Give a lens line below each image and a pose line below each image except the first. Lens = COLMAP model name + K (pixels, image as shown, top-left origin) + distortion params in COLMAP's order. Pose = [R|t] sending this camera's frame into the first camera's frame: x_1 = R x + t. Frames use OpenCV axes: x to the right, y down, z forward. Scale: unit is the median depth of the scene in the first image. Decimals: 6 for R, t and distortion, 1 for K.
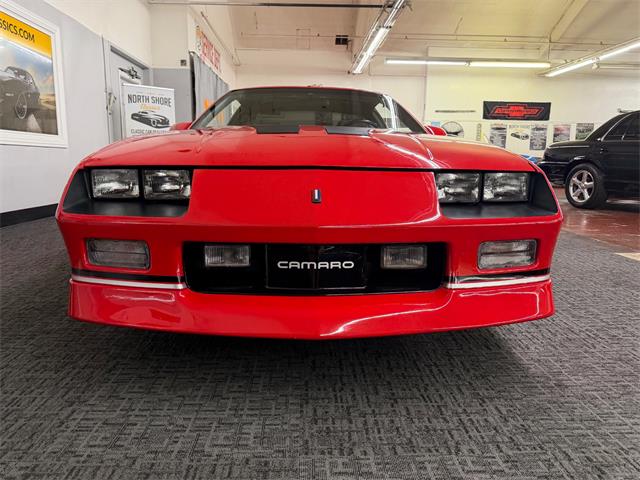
lens RADIAL K [[457.3, 0, 324.2], [0, 457.3, 239.7], [0, 0, 1]] dist [-0.001258, -0.002919]
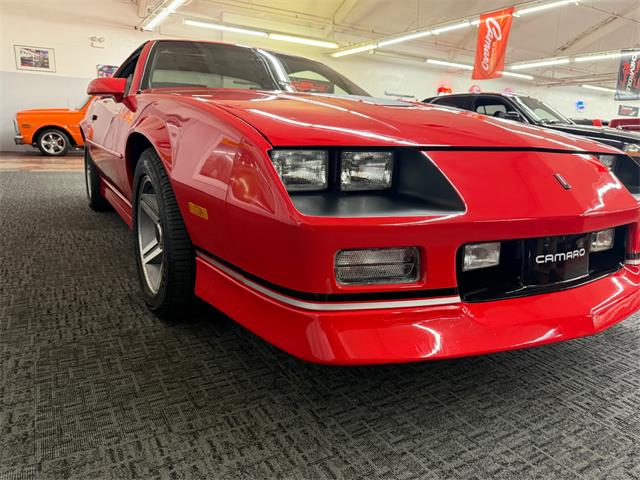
lens RADIAL K [[456.9, 0, 320.8], [0, 456.9, 243.9], [0, 0, 1]] dist [-0.001186, -0.005366]
pose [[0.878887, -0.086934, 0.469041, -0.234414], [0.053676, 0.995032, 0.083844, -0.019666], [-0.474000, -0.048513, 0.879187, 0.107160]]
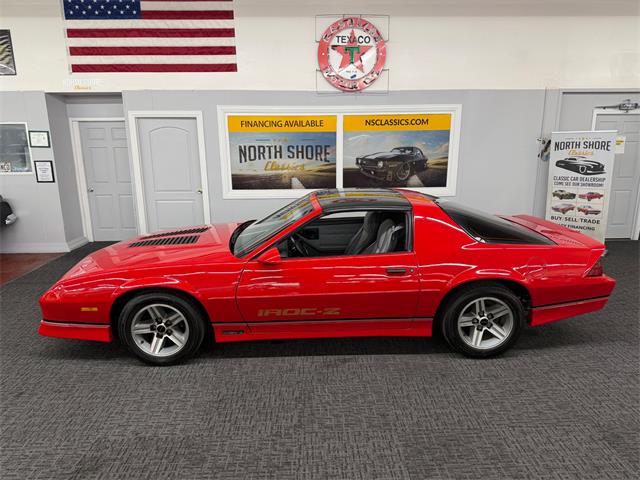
lens RADIAL K [[448.2, 0, 318.5], [0, 448.2, 242.6], [0, 0, 1]] dist [0.065080, -0.073547]
pose [[-0.008458, 0.219693, -0.975532, 0.809567], [-0.162551, 0.962289, 0.218120, -0.325763], [0.986664, 0.160418, 0.027573, 0.675718]]
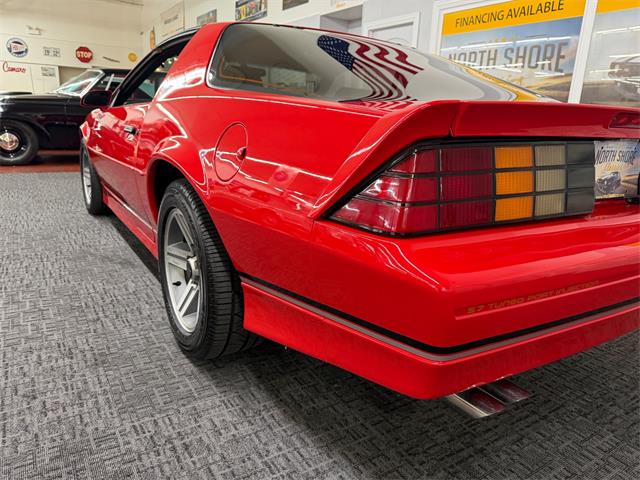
lens RADIAL K [[456.9, 0, 320.8], [0, 456.9, 243.9], [0, 0, 1]] dist [-0.001186, -0.005366]
pose [[-0.858562, 0.079498, -0.506509, 0.213422], [-0.150821, 0.905035, 0.397699, -0.248528], [0.490024, 0.417842, -0.765039, 1.262885]]
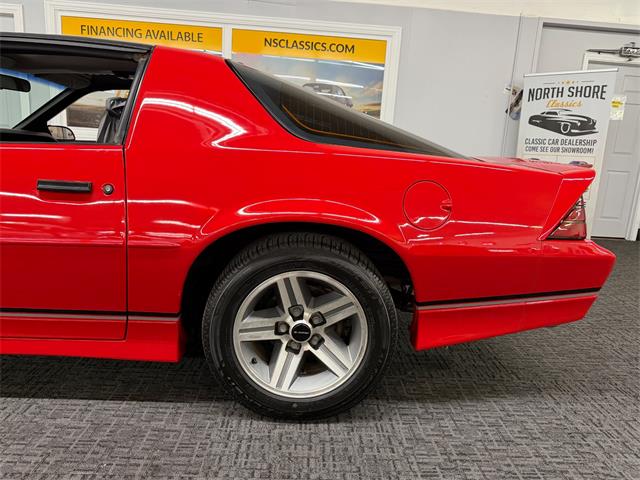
lens RADIAL K [[454.3, 0, 317.4], [0, 454.3, 238.0], [0, 0, 1]] dist [0.034249, -0.041884]
pose [[0.000854, 0.187530, -0.982259, 0.416078], [-0.231764, 0.955551, 0.182229, -0.206489], [0.972772, 0.227497, 0.044279, 0.958487]]
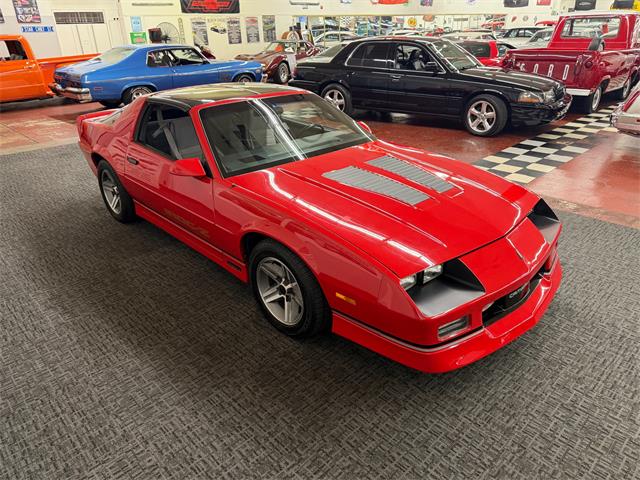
lens RADIAL K [[452.6, 0, 320.0], [0, 452.6, 240.0], [0, 0, 1]] dist [0.078915, -0.128020]
pose [[0.748471, -0.305644, 0.588534, -0.446543], [0.137156, 0.939616, 0.313544, -0.222577], [-0.648829, -0.153957, 0.745197, 0.037937]]
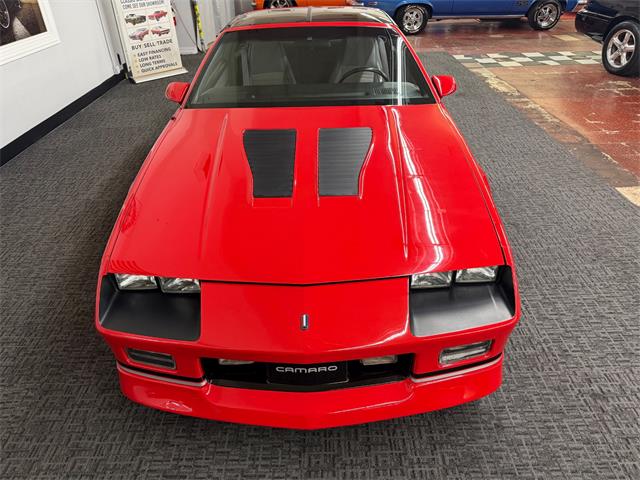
lens RADIAL K [[456.9, 0, 320.8], [0, 456.9, 243.9], [0, 0, 1]] dist [-0.001186, -0.005366]
pose [[0.998514, -0.010406, -0.053492, 0.024053], [0.030843, 0.917158, 0.397328, -0.198442], [0.044926, -0.398388, 0.916116, -0.002909]]
